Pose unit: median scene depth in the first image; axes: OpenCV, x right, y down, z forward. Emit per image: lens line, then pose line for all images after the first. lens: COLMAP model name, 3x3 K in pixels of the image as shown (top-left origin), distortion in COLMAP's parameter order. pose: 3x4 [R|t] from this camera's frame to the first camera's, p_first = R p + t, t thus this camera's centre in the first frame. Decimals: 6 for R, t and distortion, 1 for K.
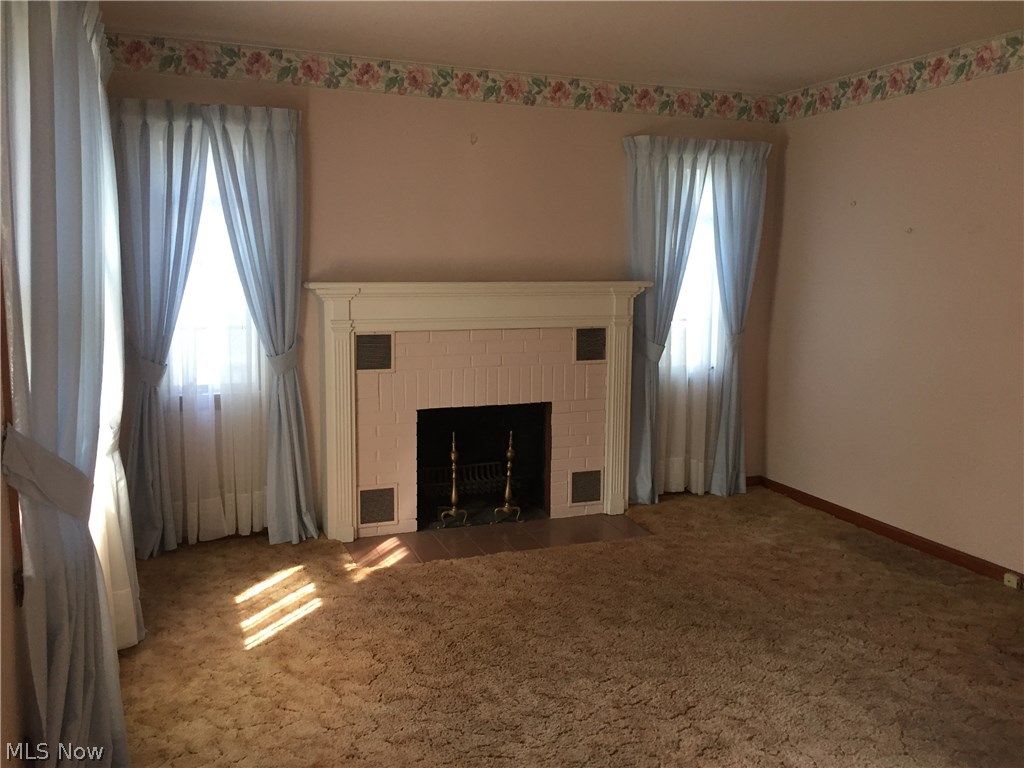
lens RADIAL K [[873.9, 0, 513.2], [0, 873.9, 385.4], [0, 0, 1]] dist [0.079595, -0.099303]
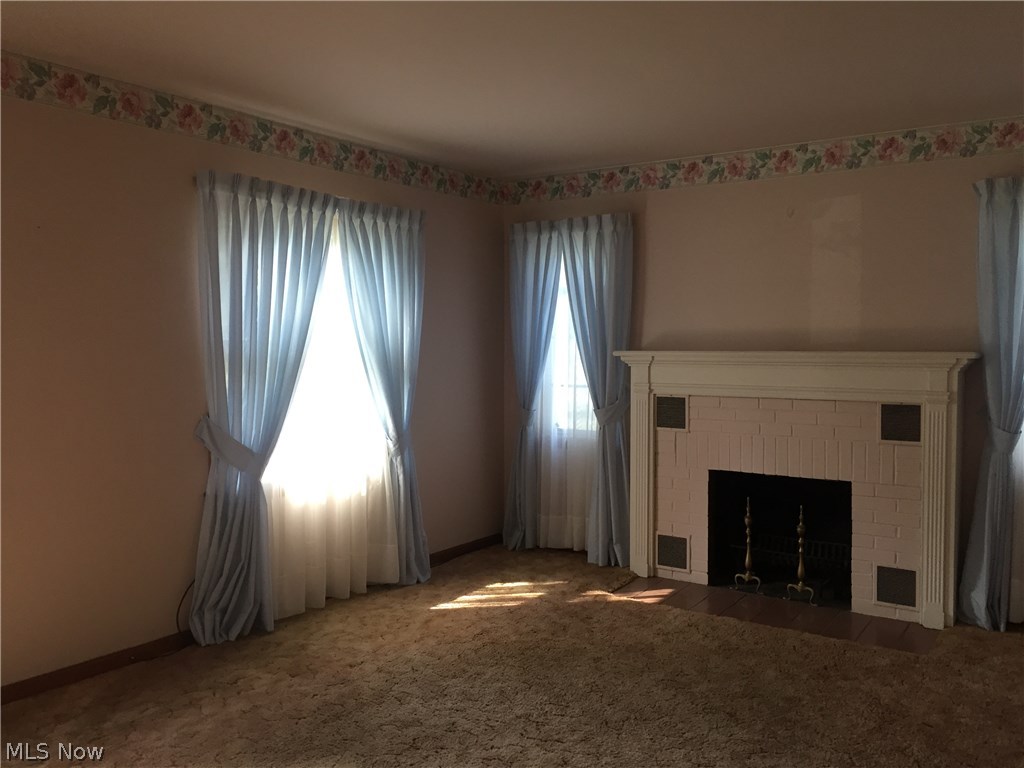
lens RADIAL K [[873.9, 0, 536.9], [0, 873.9, 393.9], [0, 0, 1]] dist [0.079595, -0.099303]
pose [[0.573657, 0.041457, -0.818046, 0.644416], [-0.110250, 0.993538, -0.026963, -0.011987], [0.811642, 0.105657, 0.574521, 0.202753]]
